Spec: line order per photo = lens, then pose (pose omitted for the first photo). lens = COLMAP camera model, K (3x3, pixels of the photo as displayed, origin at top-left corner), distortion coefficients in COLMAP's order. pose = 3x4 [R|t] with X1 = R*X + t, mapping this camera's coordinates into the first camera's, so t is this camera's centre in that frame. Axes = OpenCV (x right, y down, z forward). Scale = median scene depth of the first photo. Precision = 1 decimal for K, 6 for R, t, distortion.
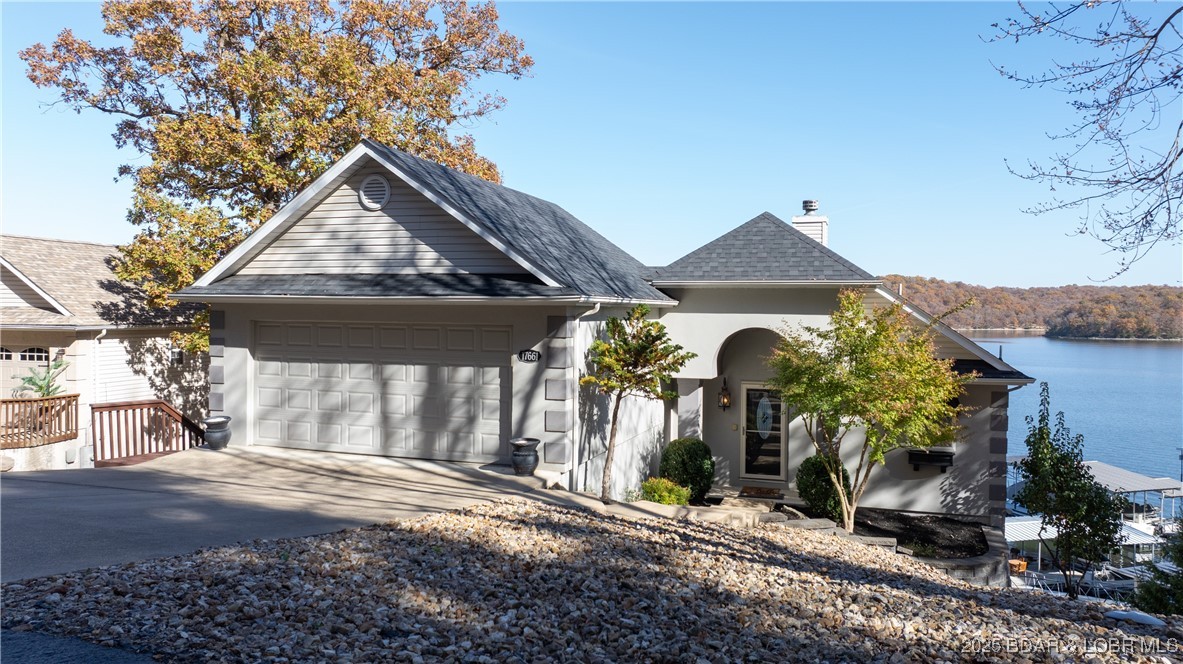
lens RADIAL K [[829.9, 0, 597.9], [0, 829.9, 326.7], [0, 0, 1]] dist [-0.012530, -0.003946]
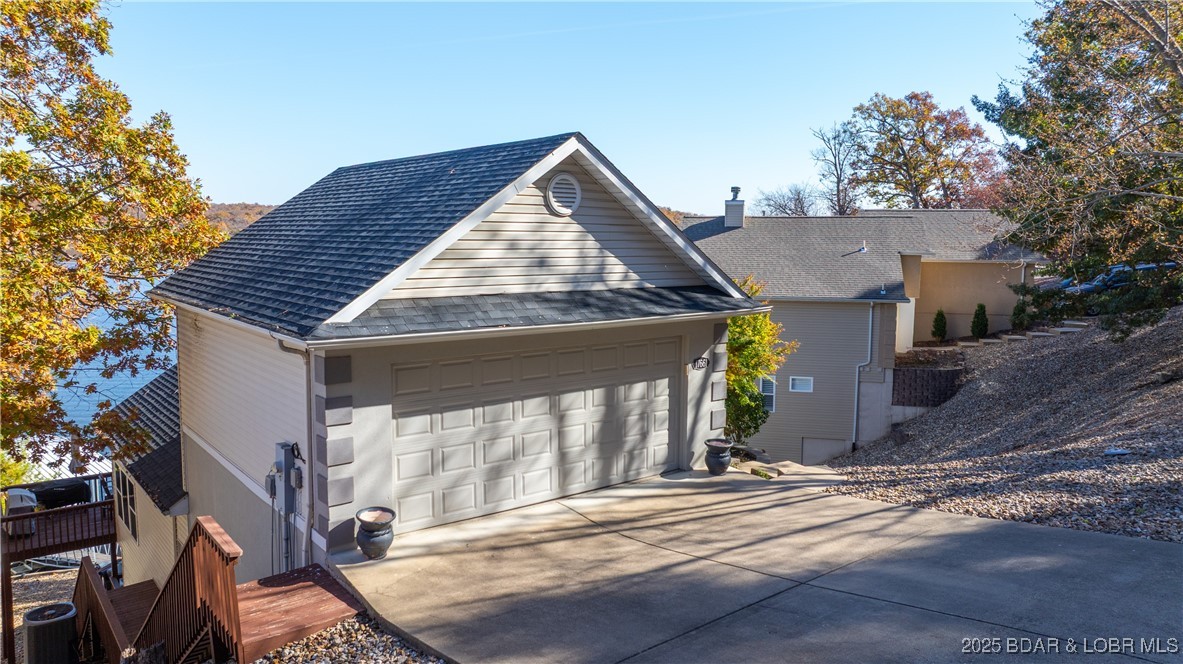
lens RADIAL K [[832.6, 0, 598.3], [0, 832.6, 329.4], [0, 0, 1]] dist [-0.045258, 0.045785]
pose [[0.547628, -0.103319, 0.830318, -1.136783], [0.016036, 0.993461, 0.113043, -0.142871], [-0.836568, -0.048591, 0.545704, 0.595600]]
